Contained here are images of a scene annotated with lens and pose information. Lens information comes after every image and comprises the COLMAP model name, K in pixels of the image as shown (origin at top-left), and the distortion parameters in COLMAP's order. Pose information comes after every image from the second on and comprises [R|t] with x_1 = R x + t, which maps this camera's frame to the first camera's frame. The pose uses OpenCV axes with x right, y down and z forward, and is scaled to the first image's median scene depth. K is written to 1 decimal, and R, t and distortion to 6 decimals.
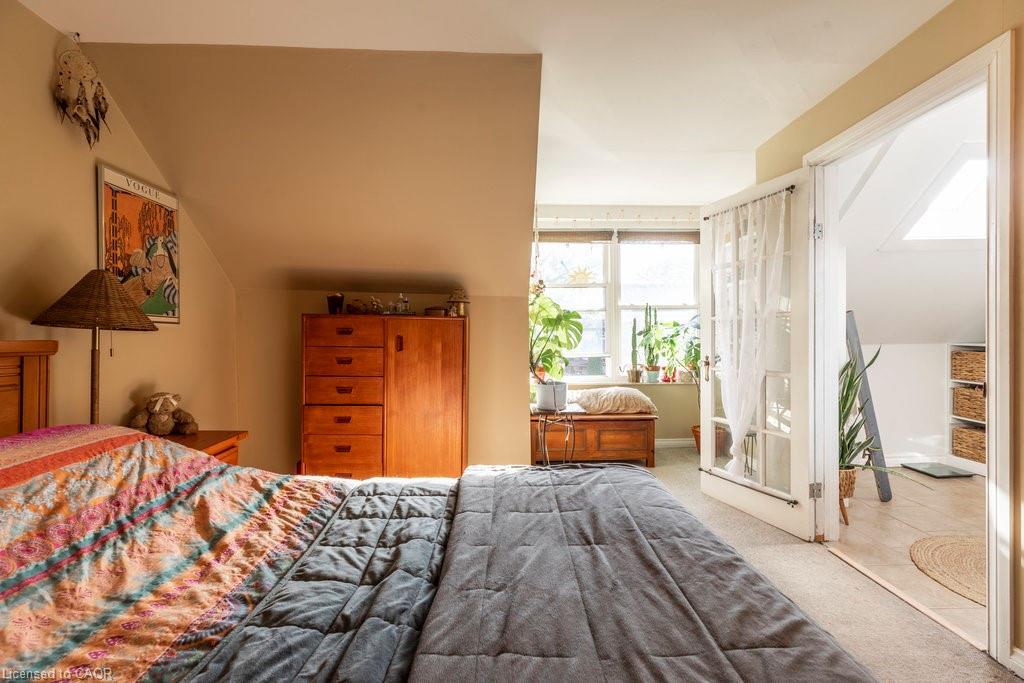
lens RADIAL K [[456.3, 0, 512.0], [0, 456.3, 341.5], [0, 0, 1]] dist [0.004186, 0.000558]
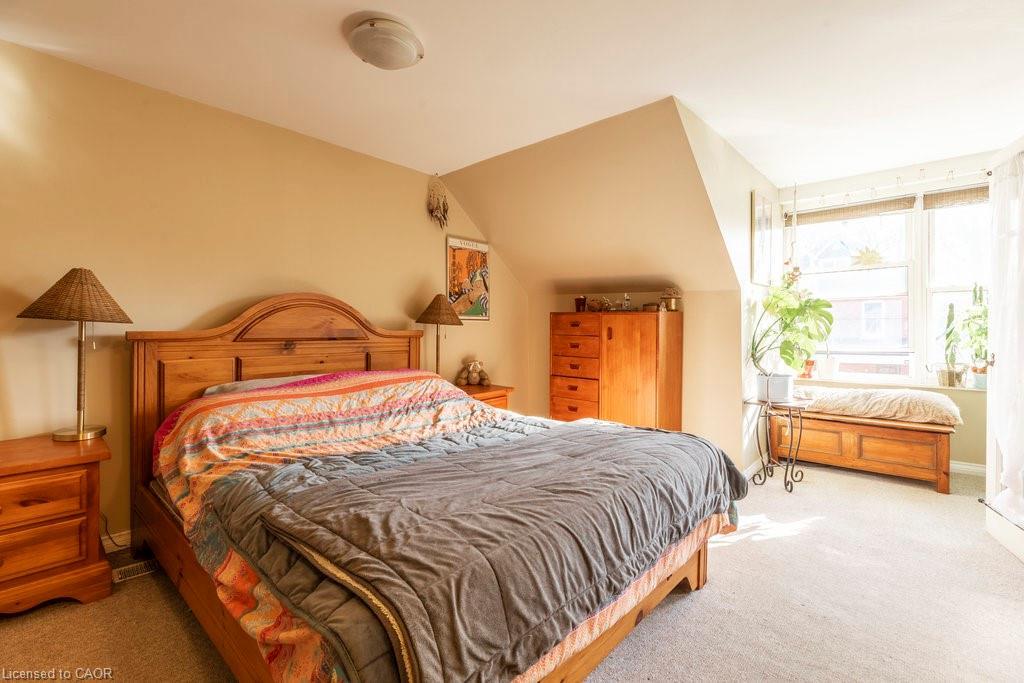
lens RADIAL K [[458.0, 0, 512.3], [0, 458.0, 334.0], [0, 0, 1]] dist [0.000064, -0.000243]
pose [[0.717549, 0.010167, -0.696434, 0.464661], [-0.005348, 0.999944, 0.009087, -0.004324], [0.696487, -0.002796, 0.717564, -0.127867]]
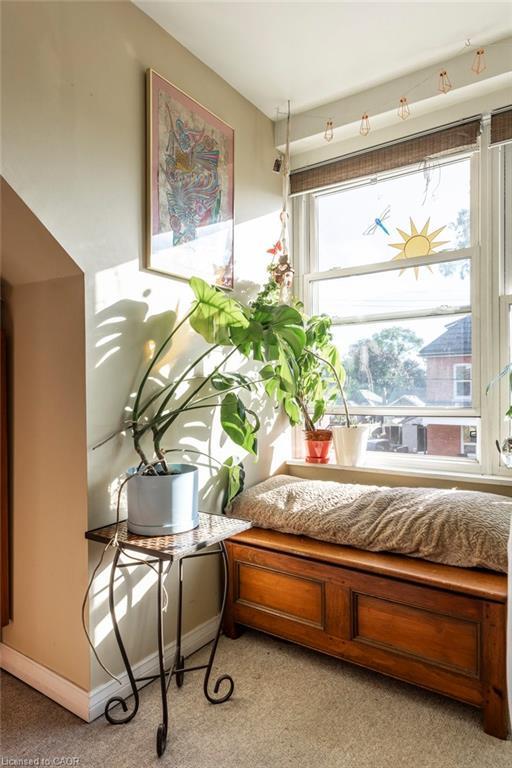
lens RADIAL K [[497.6, 0, 254.6], [0, 497.6, 393.3], [0, 0, 1]] dist [0.003555, -0.000095]
pose [[0.802414, 0.004509, -0.596751, 0.559188], [-0.006026, 0.999982, -0.000547, 0.023164], [0.596738, 0.004034, 0.802426, 0.851159]]
